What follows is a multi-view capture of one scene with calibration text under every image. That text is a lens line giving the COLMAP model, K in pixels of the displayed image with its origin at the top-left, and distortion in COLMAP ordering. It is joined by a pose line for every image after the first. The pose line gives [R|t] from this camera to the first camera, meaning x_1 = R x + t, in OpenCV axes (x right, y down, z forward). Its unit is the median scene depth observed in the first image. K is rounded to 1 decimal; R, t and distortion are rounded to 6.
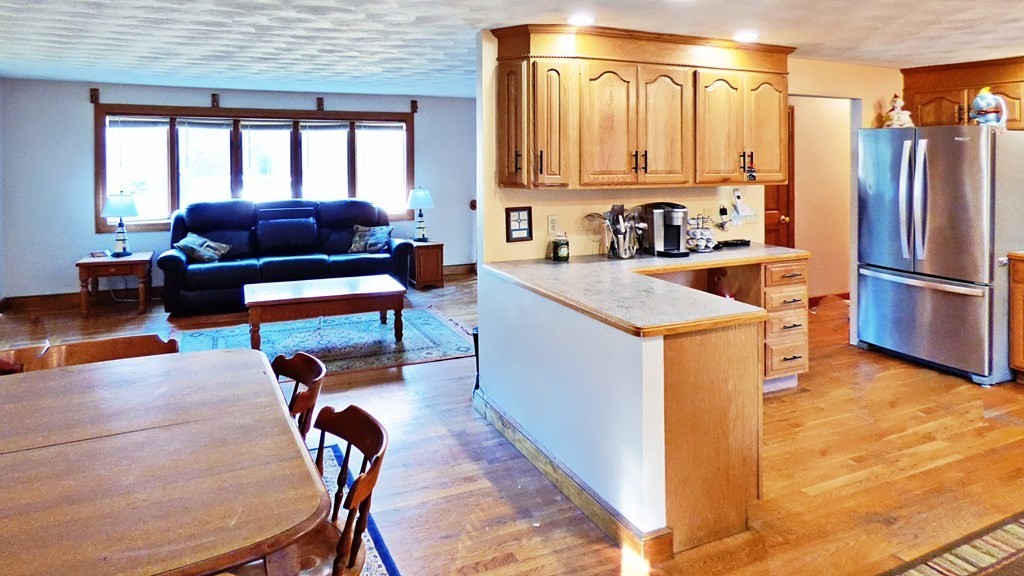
lens RADIAL K [[623.9, 0, 512.0], [0, 623.9, 288.0], [0, 0, 1]] dist [-0.006248, -0.002253]
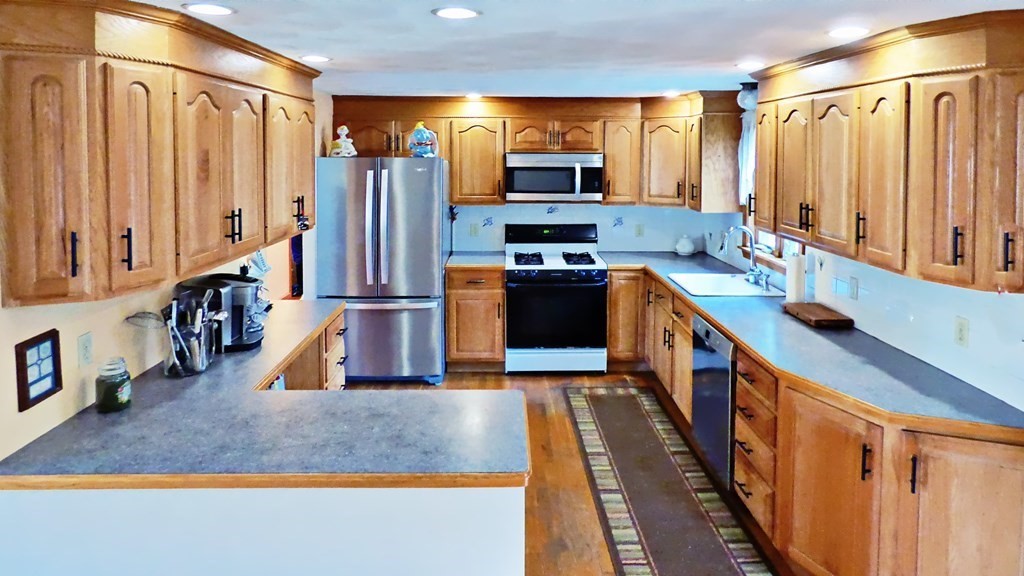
lens RADIAL K [[684.0, 0, 511.0], [0, 684.0, 256.3], [0, 0, 1]] dist [-0.000383, -0.000621]
pose [[0.404822, -0.141743, 0.903342, -0.319173], [0.185745, 0.980063, 0.070542, -0.158800], [-0.895331, 0.139234, 0.423079, 0.411442]]
